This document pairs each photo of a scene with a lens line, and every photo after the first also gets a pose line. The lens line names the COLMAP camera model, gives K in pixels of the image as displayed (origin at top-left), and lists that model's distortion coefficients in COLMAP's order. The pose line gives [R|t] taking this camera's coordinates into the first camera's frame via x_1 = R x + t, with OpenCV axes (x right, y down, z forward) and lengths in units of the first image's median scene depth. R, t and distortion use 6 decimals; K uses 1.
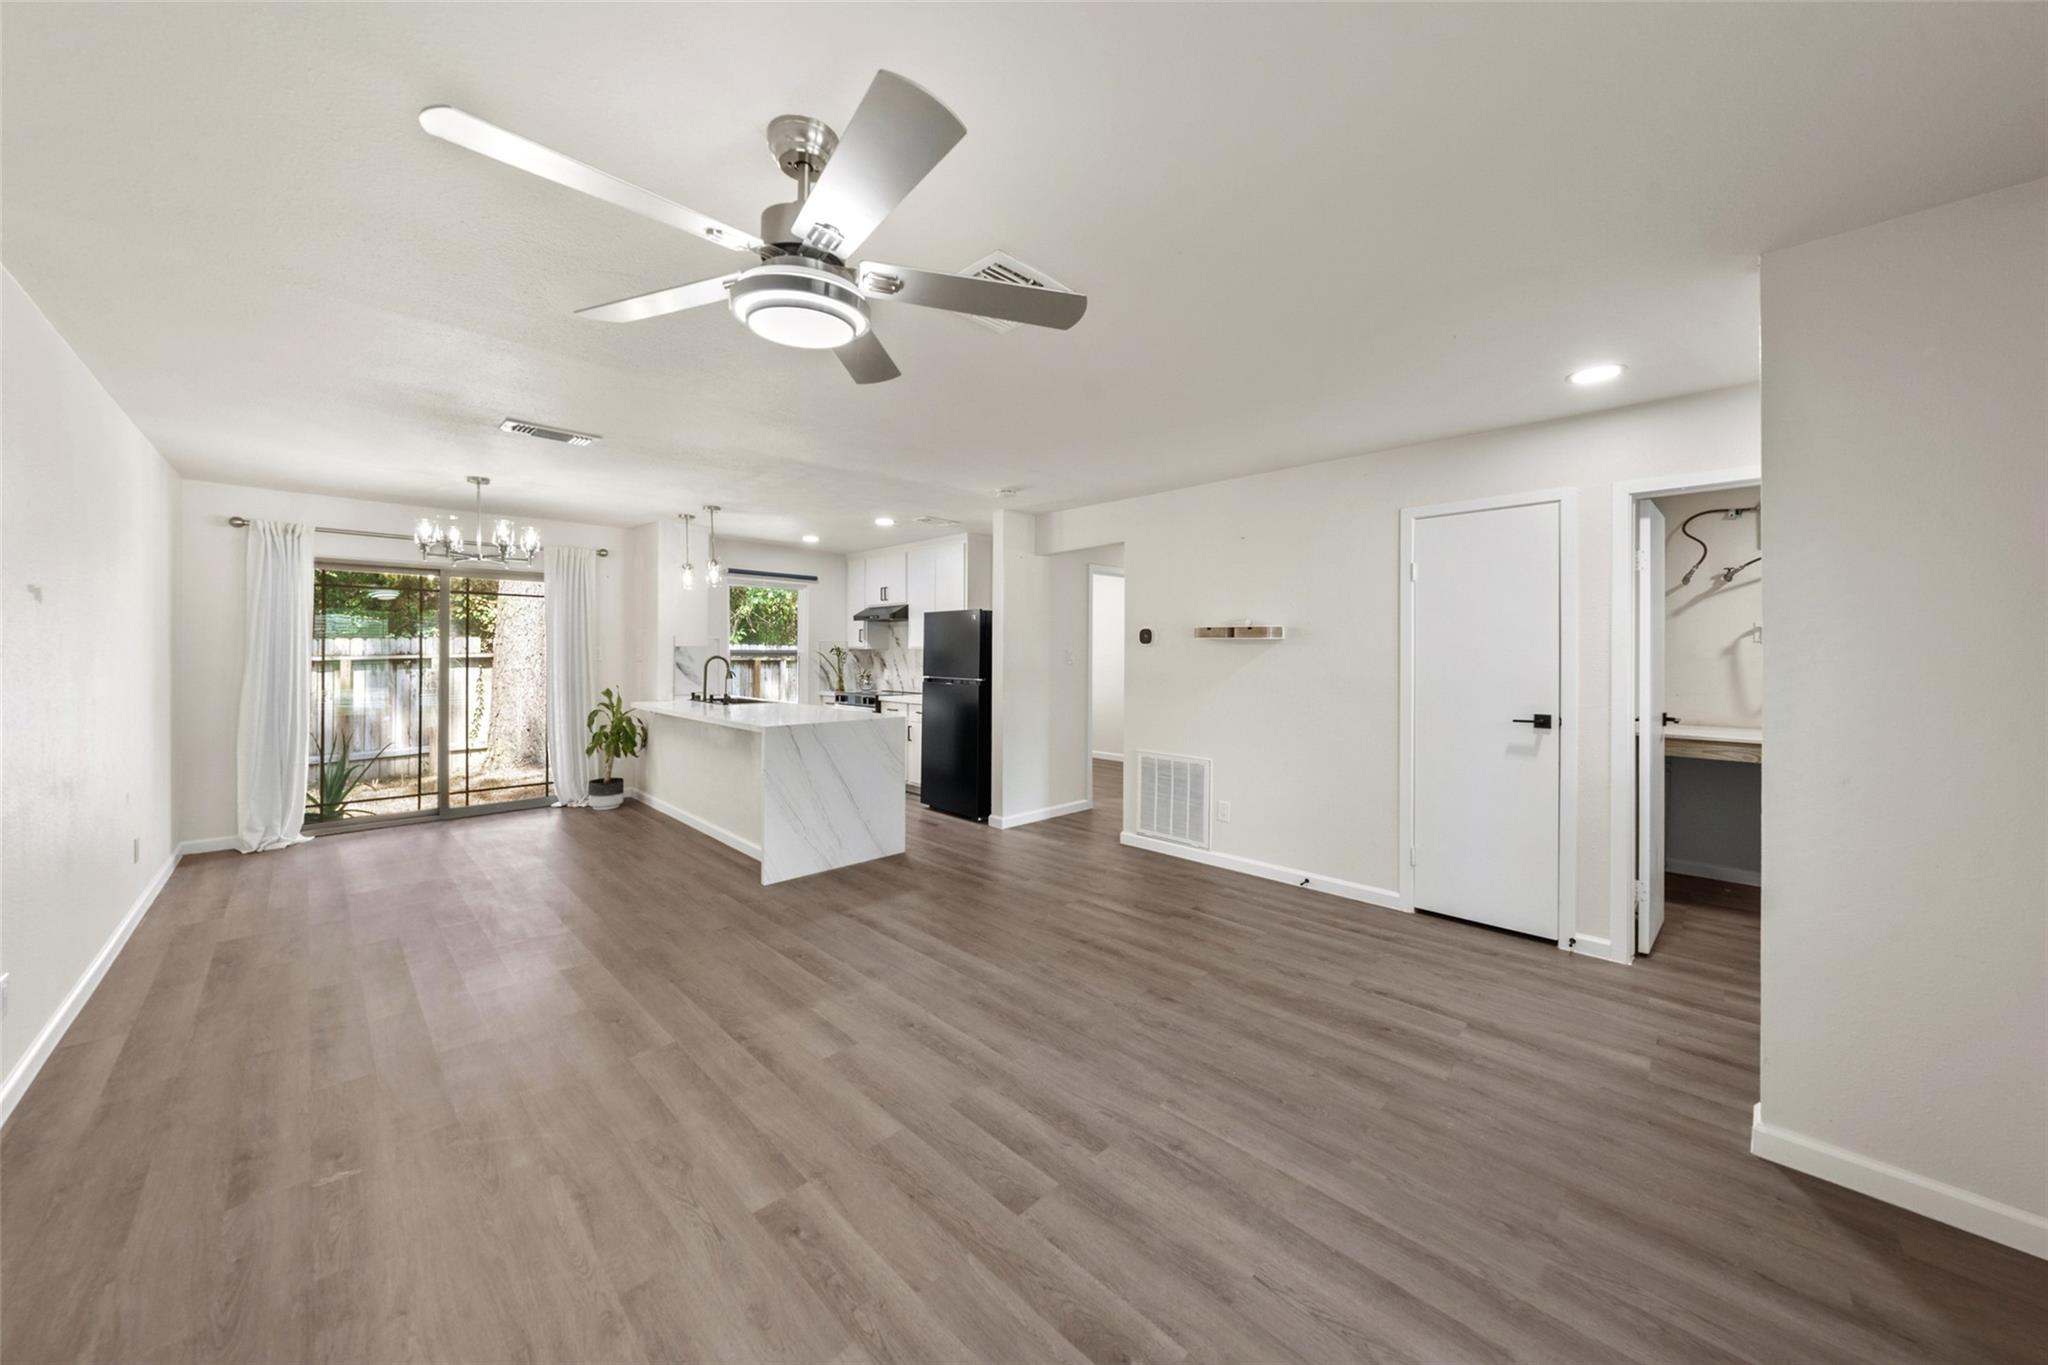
lens RADIAL K [[704.7, 0, 1006.1], [0, 704.7, 653.1], [0, 0, 1]] dist [-0.003554, 0.000918]
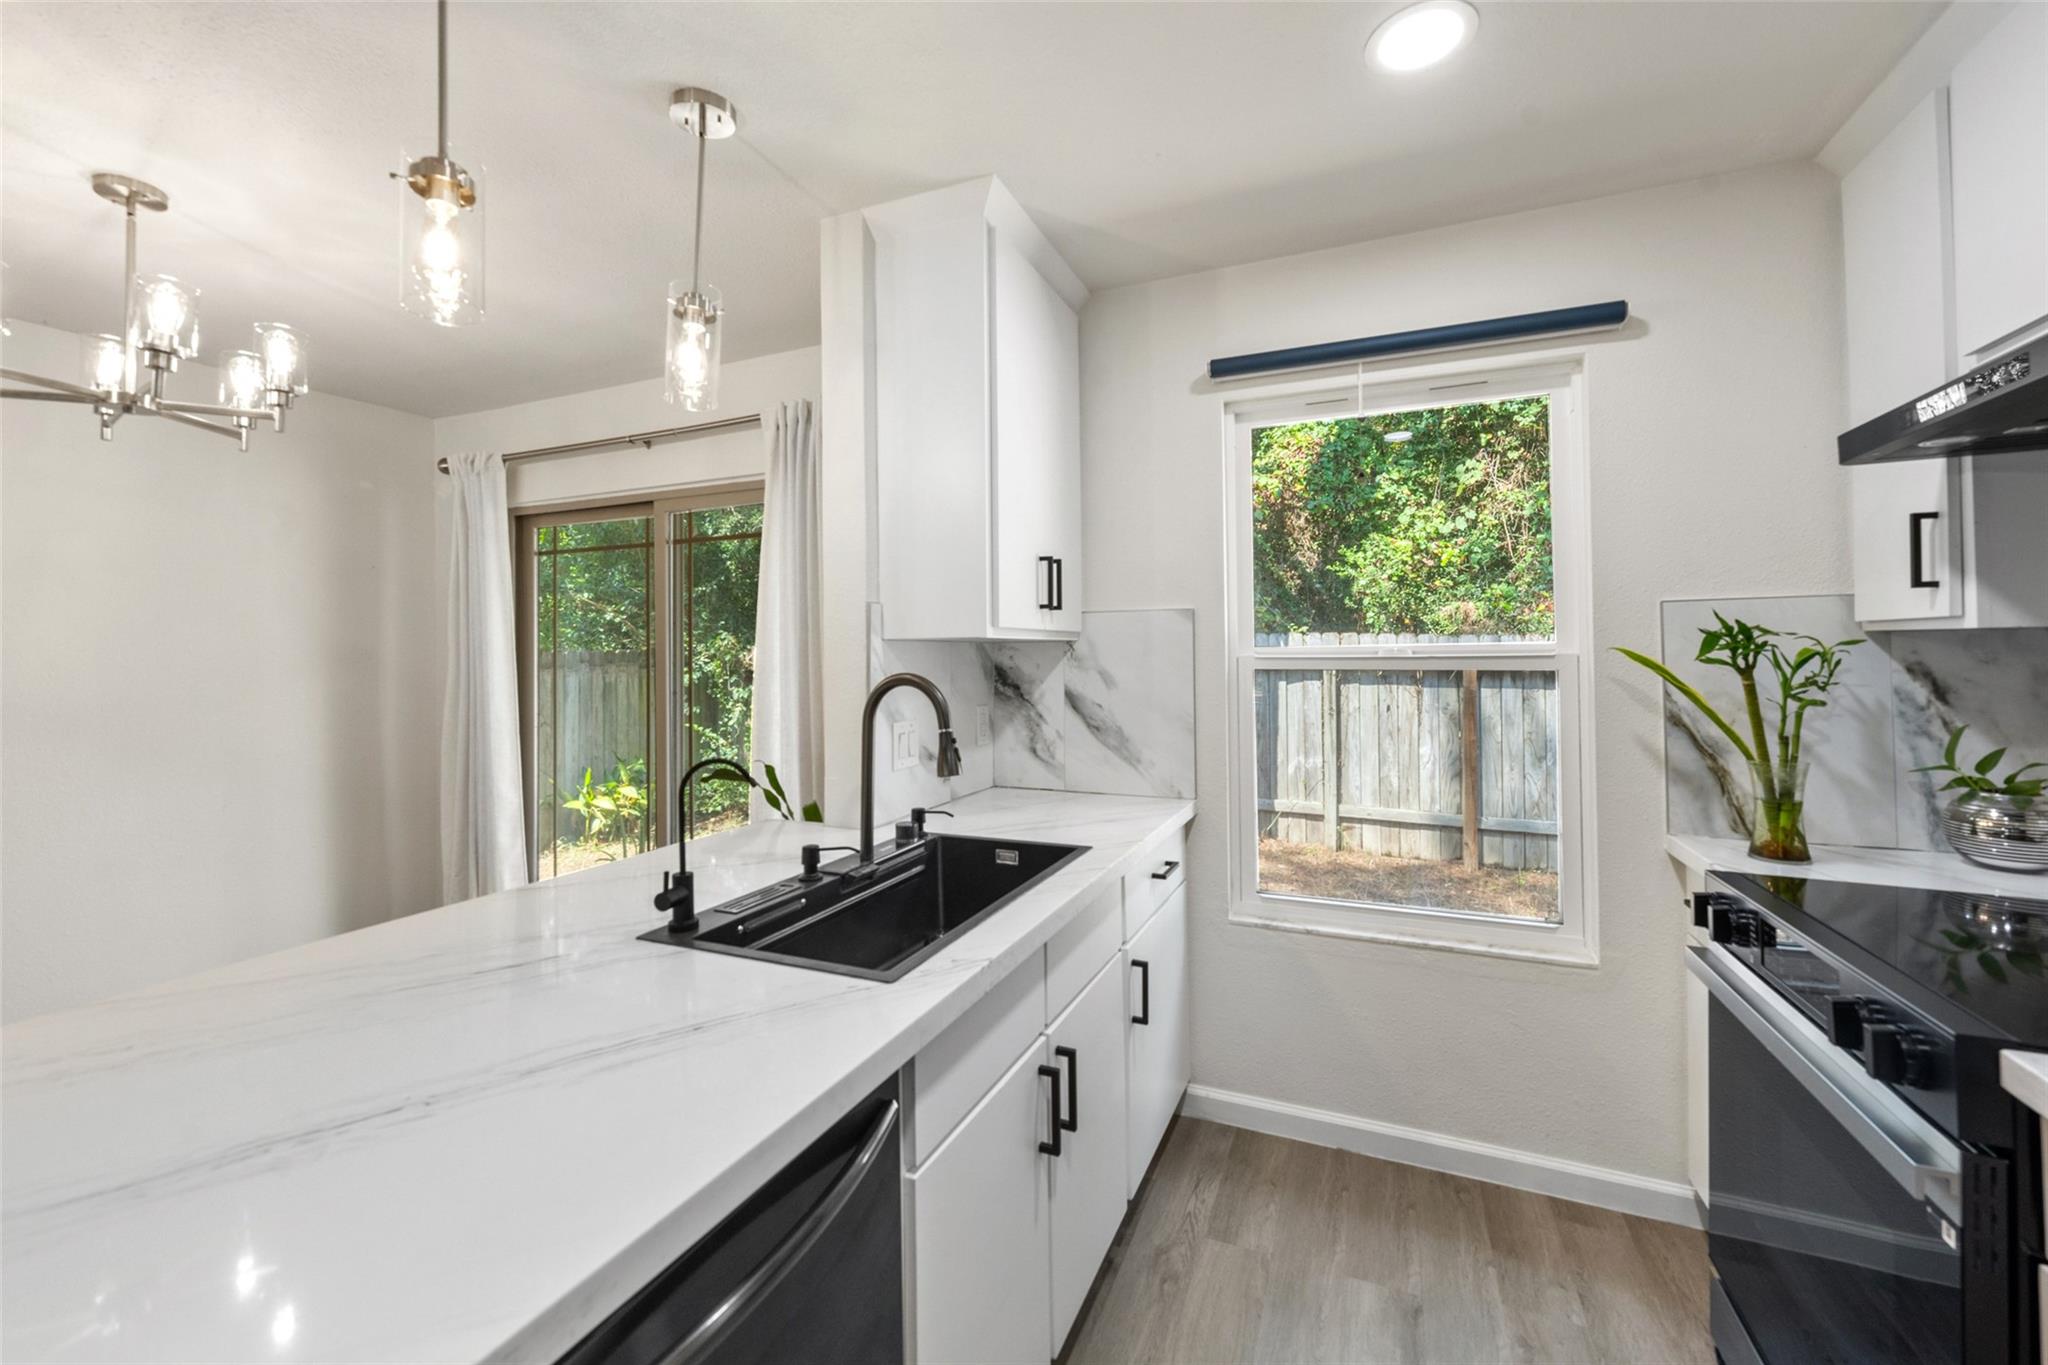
lens RADIAL K [[828.8, 0, 1029.1], [0, 828.8, 644.7], [0, 0, 1]] dist [-0.000540, -0.000251]
pose [[0.387215, -0.021301, -0.921743, -0.258179], [0.010669, 0.999770, -0.018622, -0.001772], [0.921928, -0.002623, 0.387353, 1.758653]]
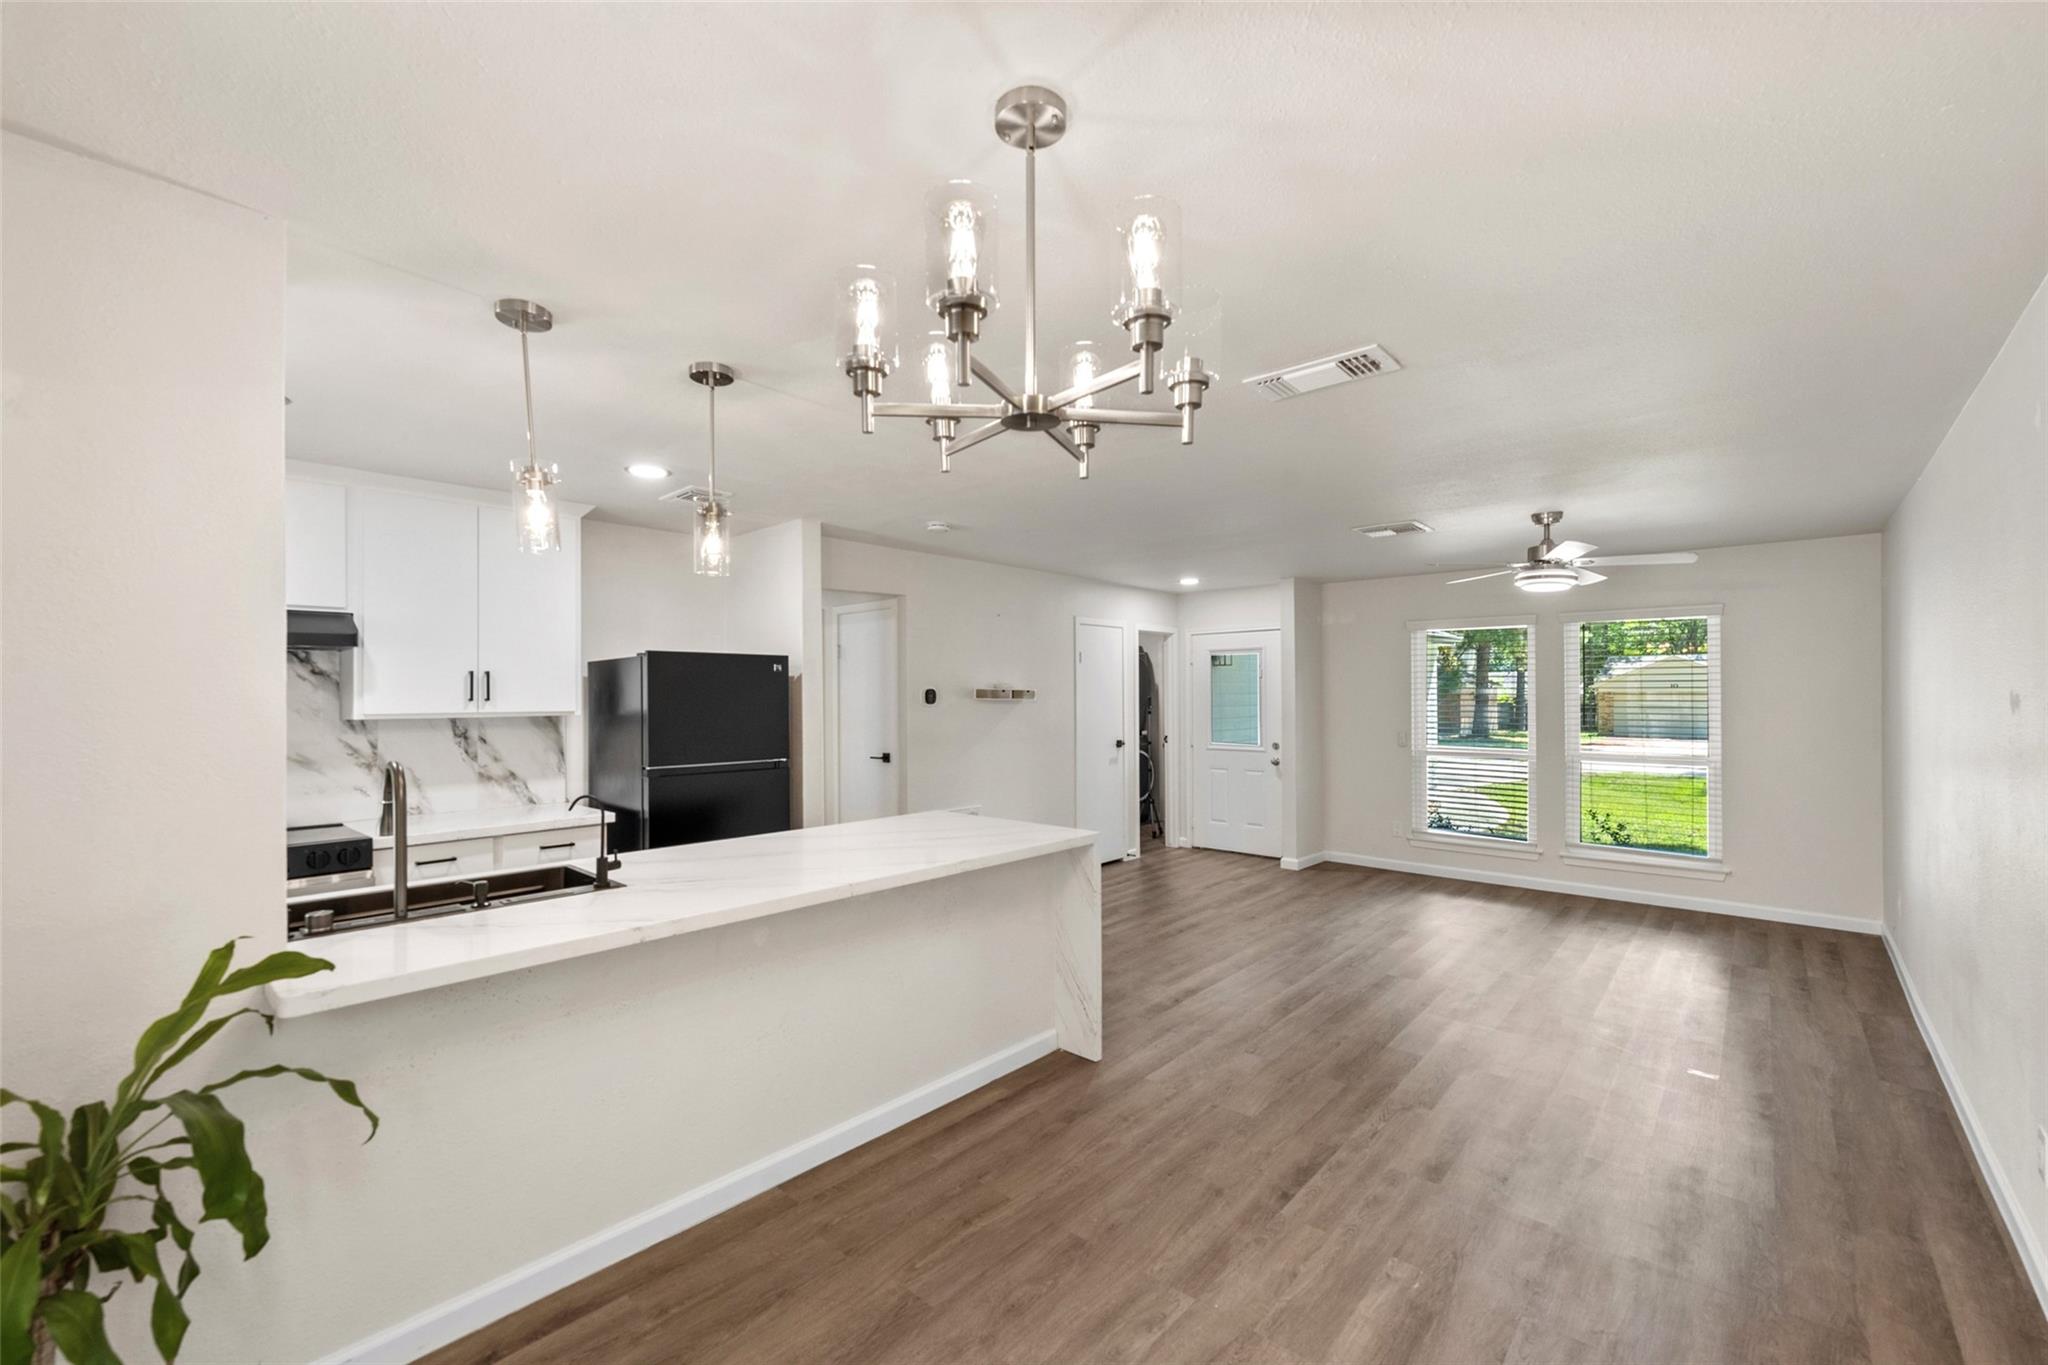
lens RADIAL K [[828.8, 0, 1017.4], [0, 828.8, 696.3], [0, 0, 1]] dist [-0.000540, -0.000251]
pose [[-0.057501, -0.005052, 0.998333, -1.462645], [0.005635, 0.999970, 0.005385, -0.045150], [-0.998330, 0.005935, -0.057470, 1.424200]]
